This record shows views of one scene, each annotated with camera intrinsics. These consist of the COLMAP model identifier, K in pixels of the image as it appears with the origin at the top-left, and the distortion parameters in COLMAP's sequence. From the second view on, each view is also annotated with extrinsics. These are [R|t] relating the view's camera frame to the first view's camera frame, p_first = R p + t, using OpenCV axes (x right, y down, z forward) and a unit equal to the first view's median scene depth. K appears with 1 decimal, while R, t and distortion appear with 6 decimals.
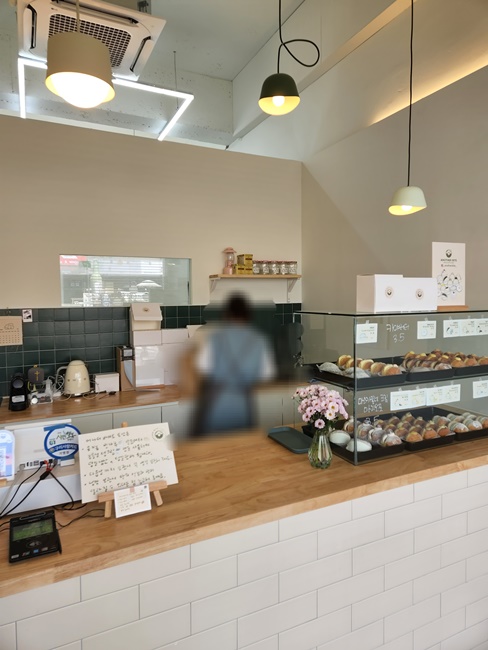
lens RADIAL K [[433.3, 0, 245.5], [0, 433.3, 319.3], [0, 0, 1]] dist [0.040779, -0.000243]
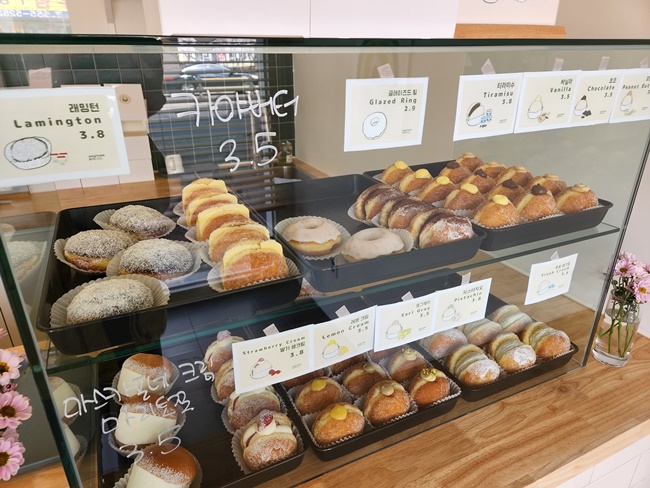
lens RADIAL K [[433.3, 0, 321.8], [0, 433.3, 245.5], [0, 0, 1]] dist [0.040779, -0.000243]
pose [[0.999965, 0.007578, -0.003542, 0.402171], [-0.005847, 0.936035, 0.351859, 0.006425], [0.005981, -0.351826, 0.936046, 0.773117]]
